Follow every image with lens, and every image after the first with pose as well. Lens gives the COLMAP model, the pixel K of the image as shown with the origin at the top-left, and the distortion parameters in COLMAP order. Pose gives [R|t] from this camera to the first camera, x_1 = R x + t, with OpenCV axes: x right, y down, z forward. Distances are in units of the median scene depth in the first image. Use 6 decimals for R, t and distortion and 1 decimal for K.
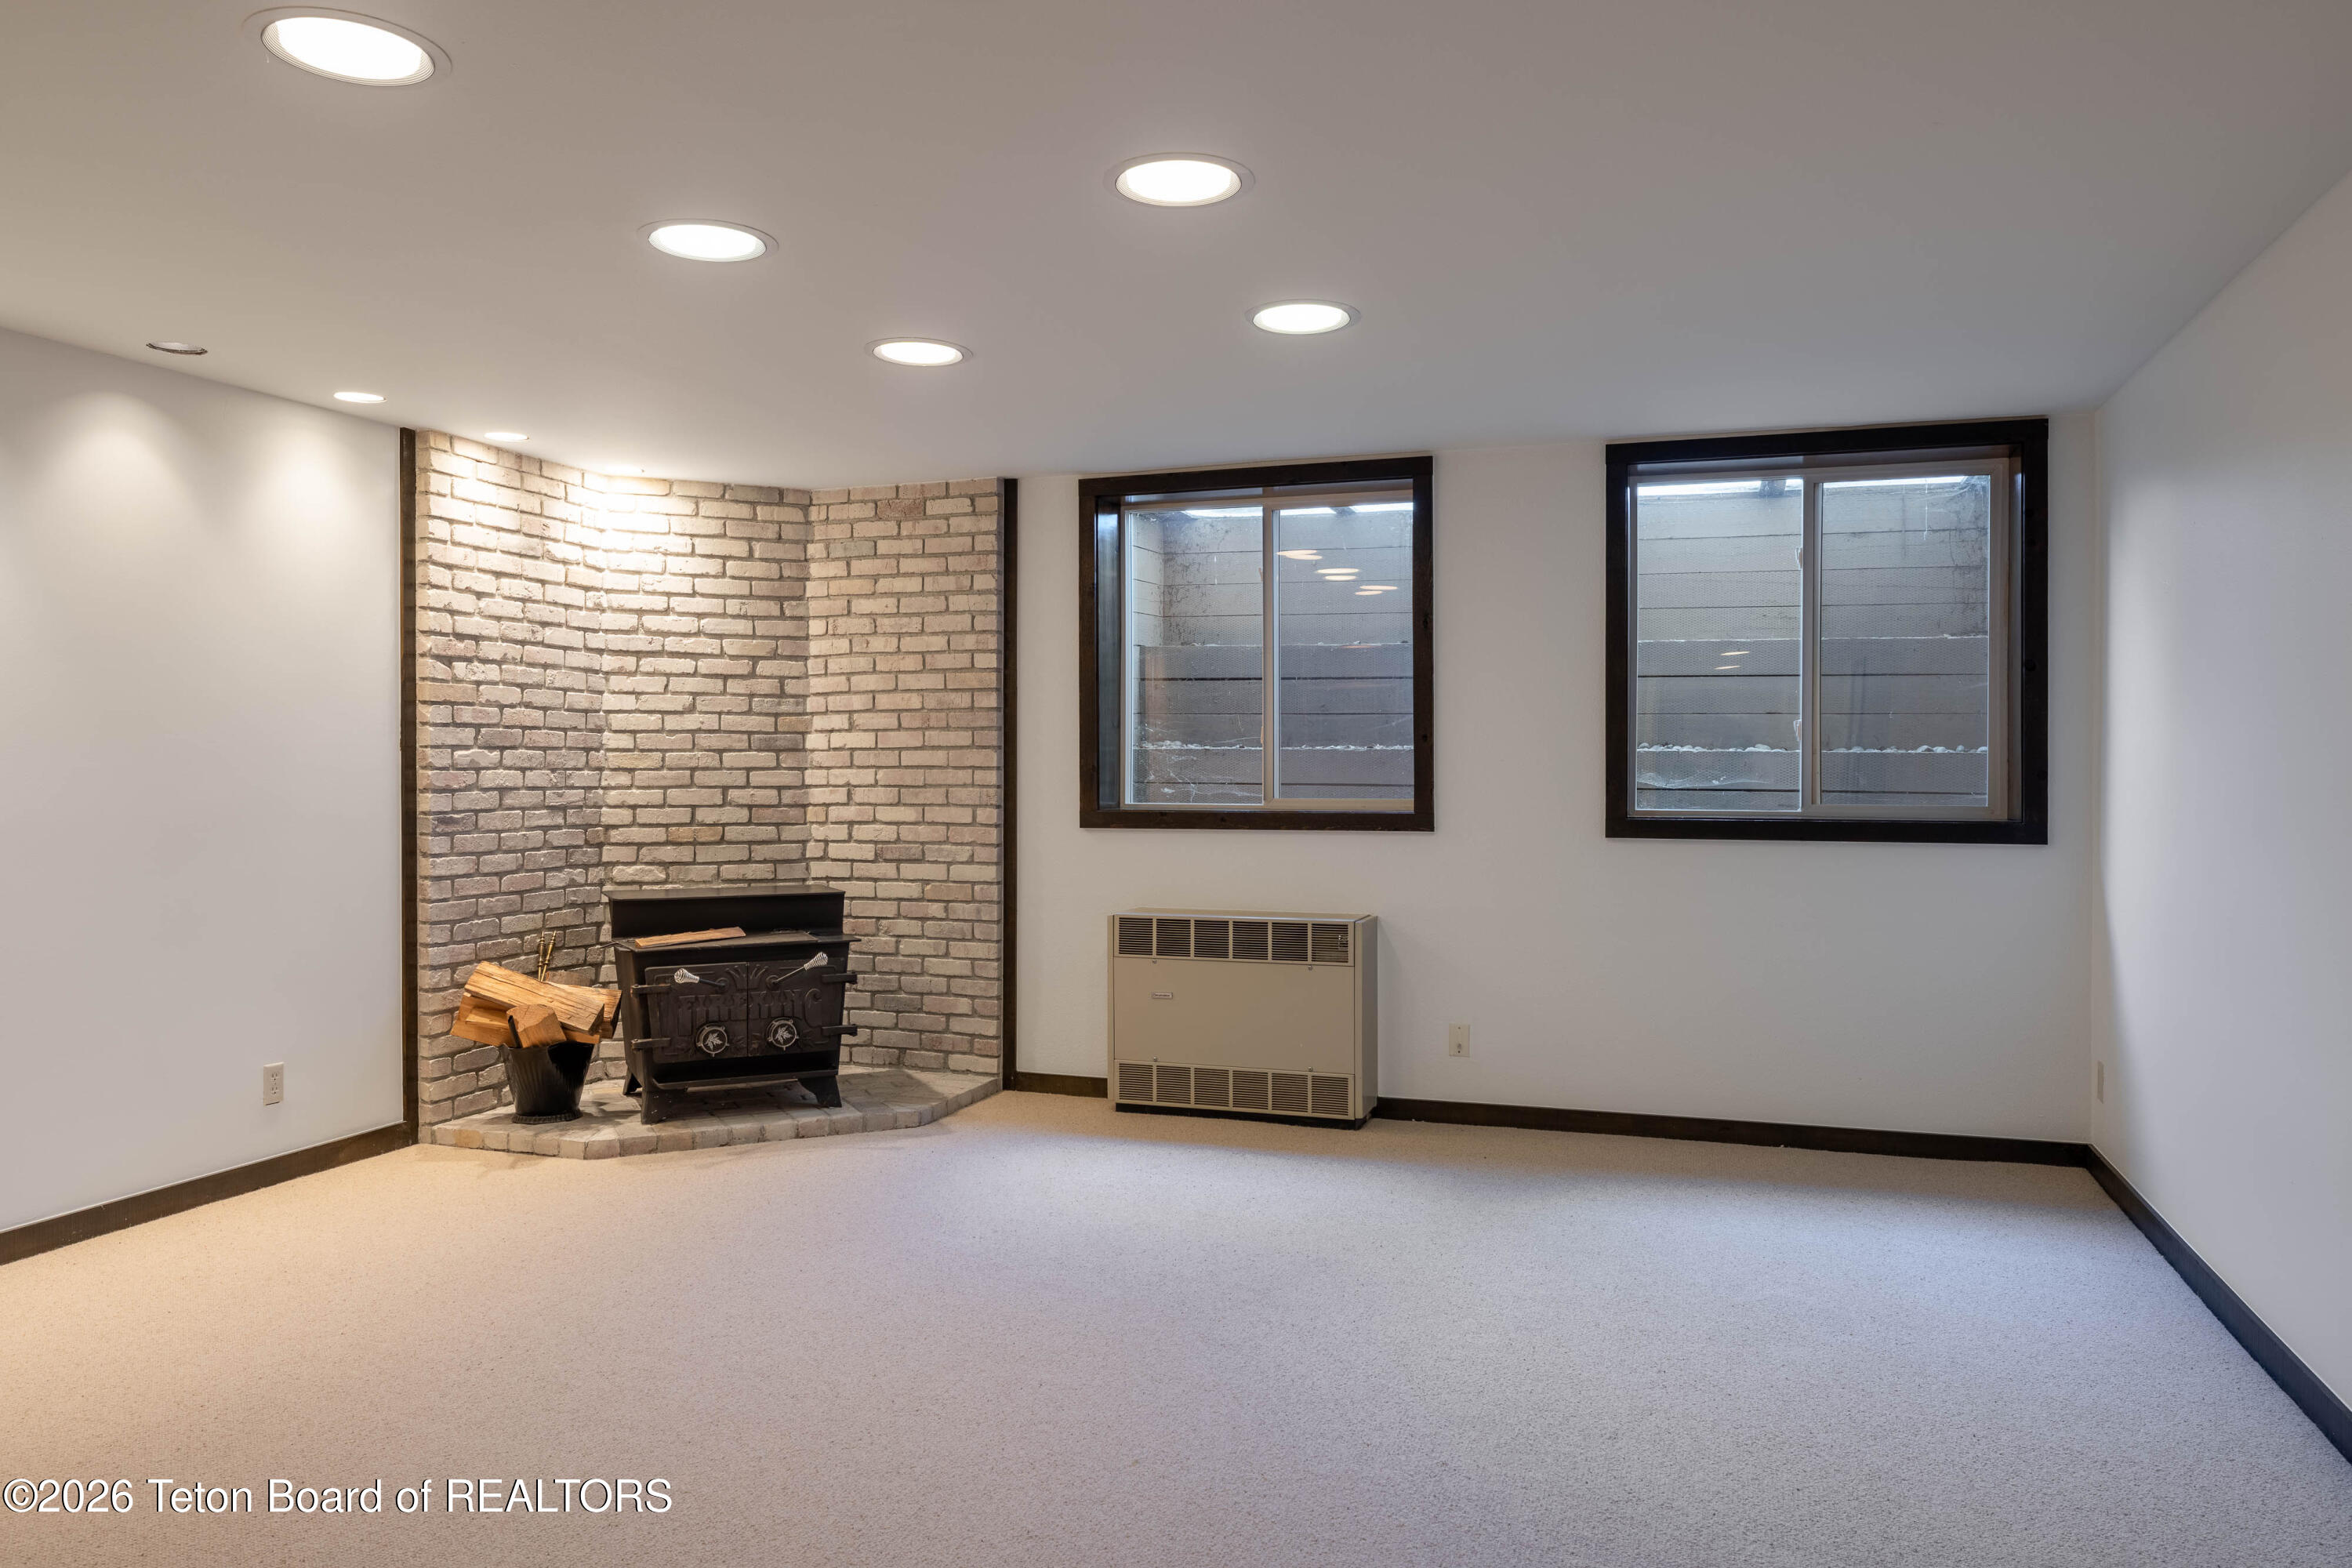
lens RADIAL K [[1648.5, 0, 1176.3], [0, 1648.5, 777.3], [0, 0, 1]] dist [-0.008408, 0.001606]
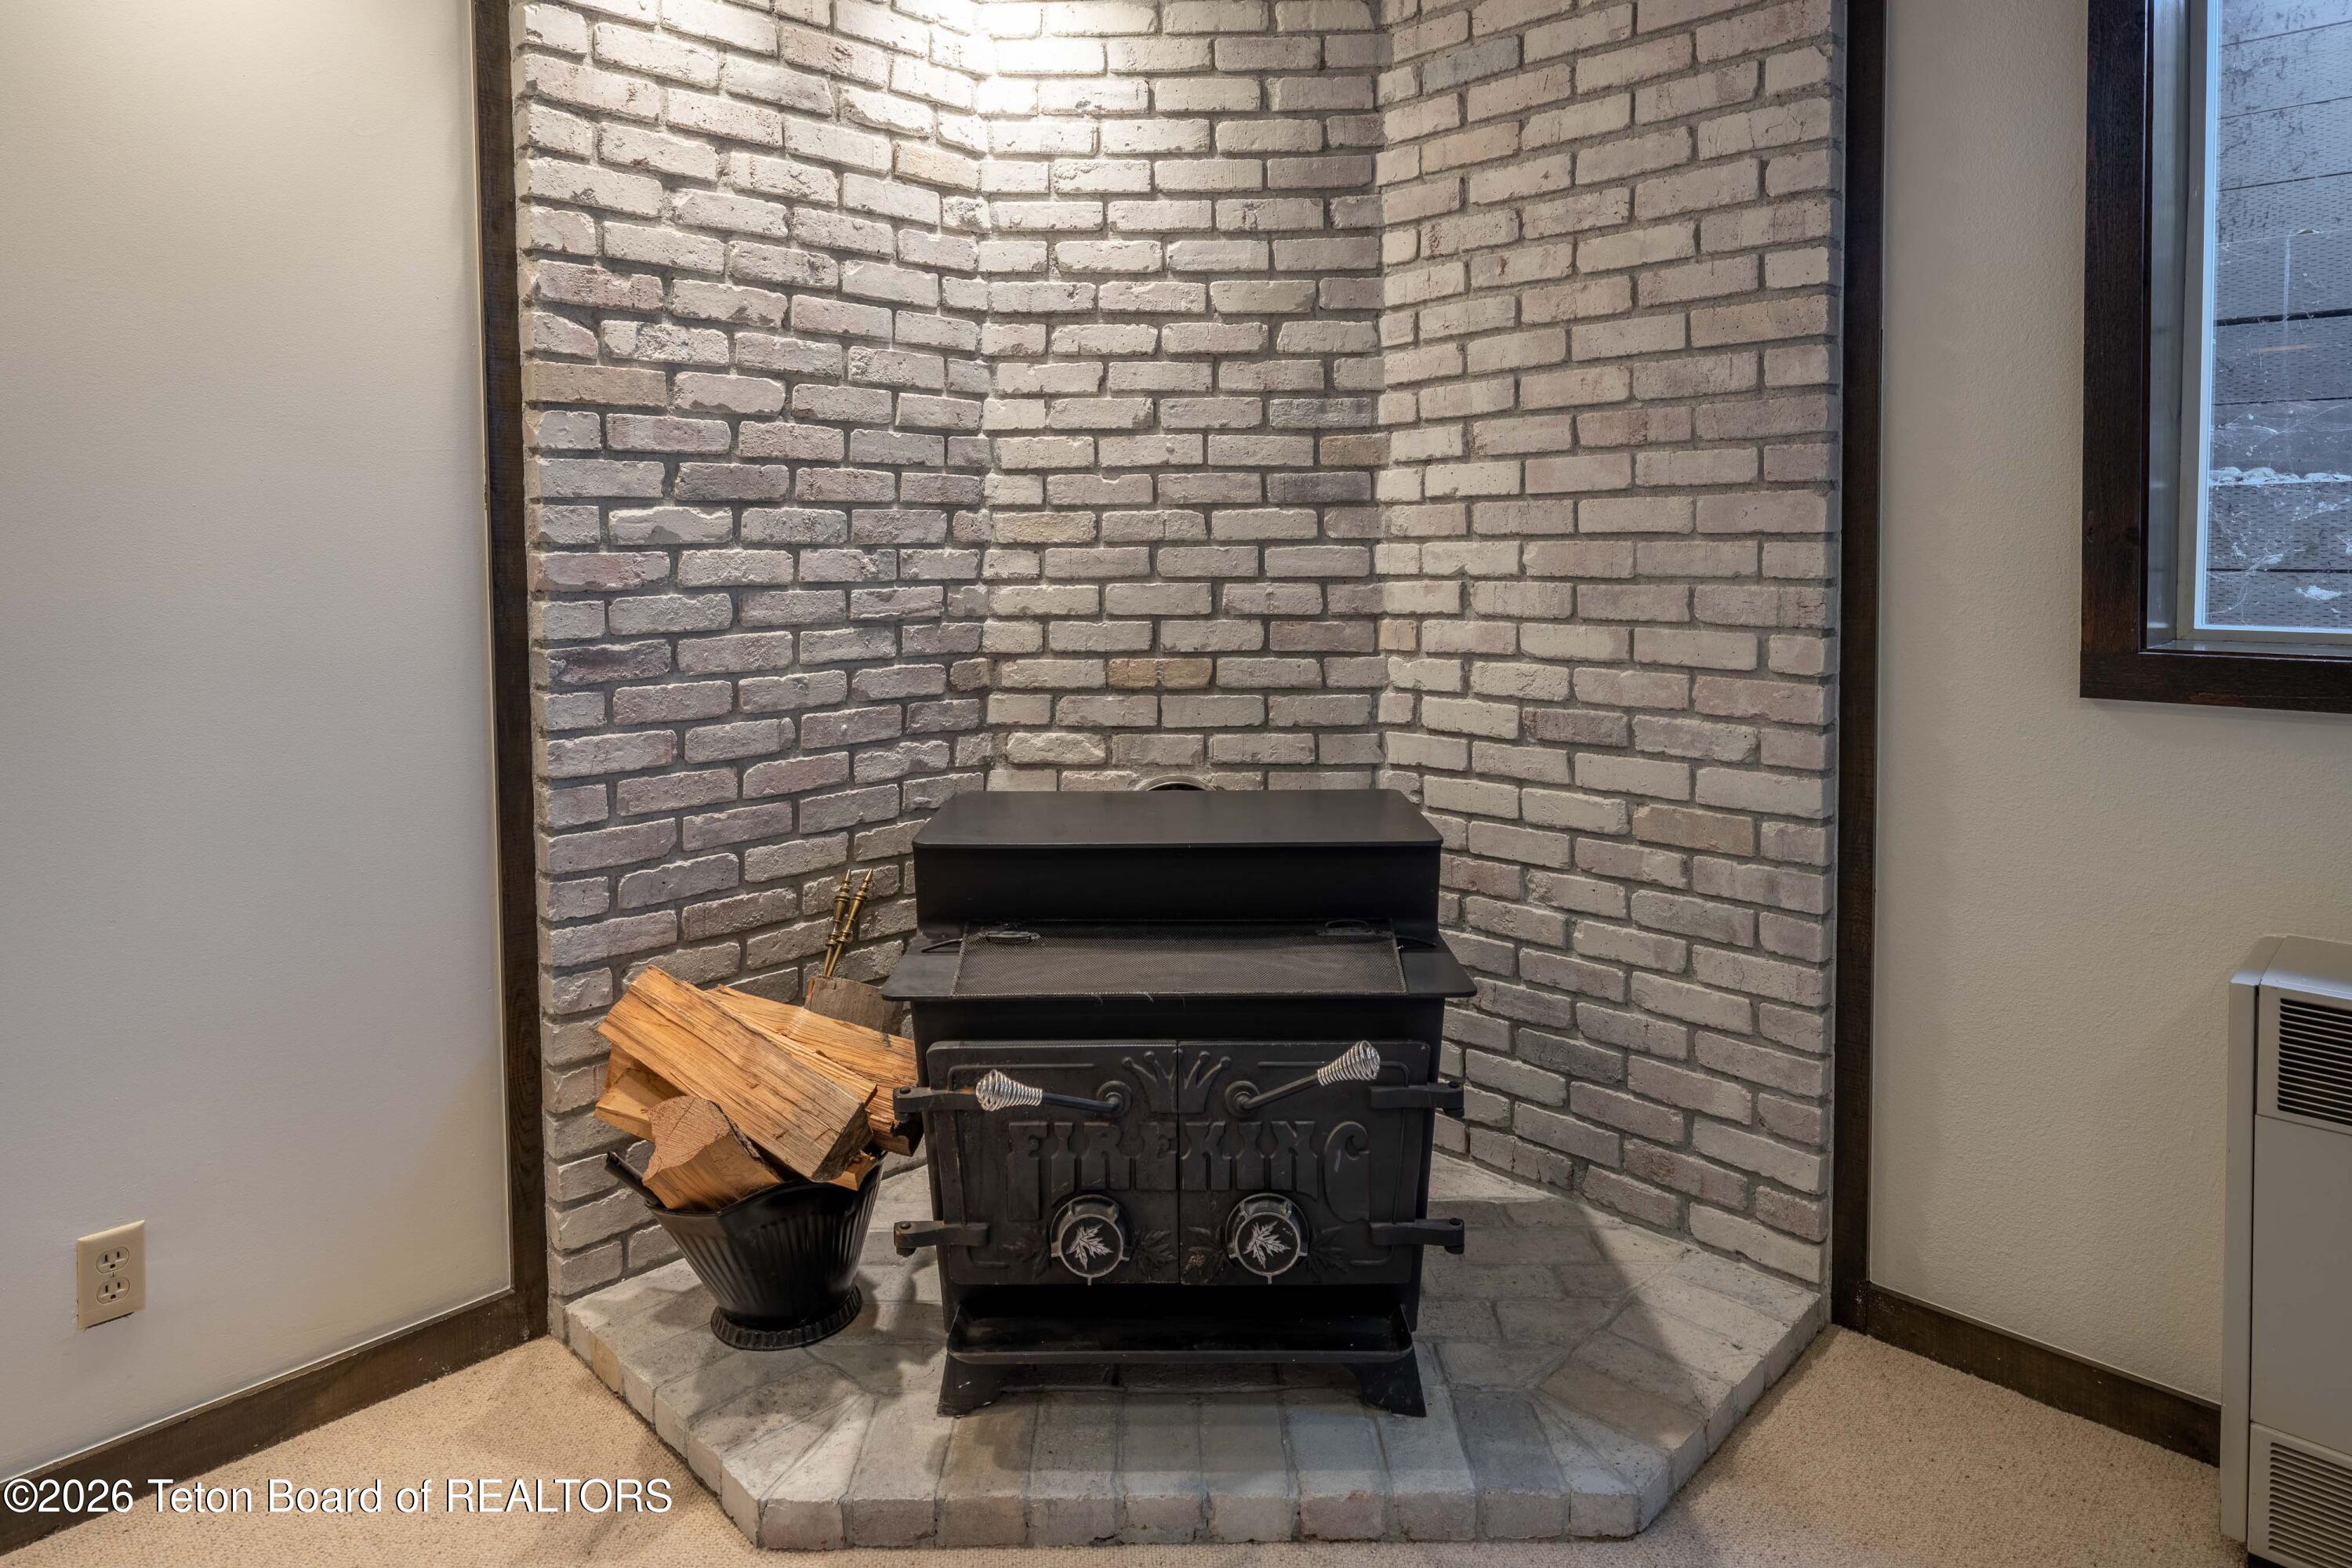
lens RADIAL K [[1360.5, 0, 1195.2], [0, 1360.5, 591.3], [0, 0, 1]] dist [0.007570, 0.000657]
pose [[0.910233, 0.007519, -0.414028, -0.112335], [0.005900, 0.999498, 0.031122, -0.003394], [0.414054, -0.030771, 0.909732, 0.642034]]
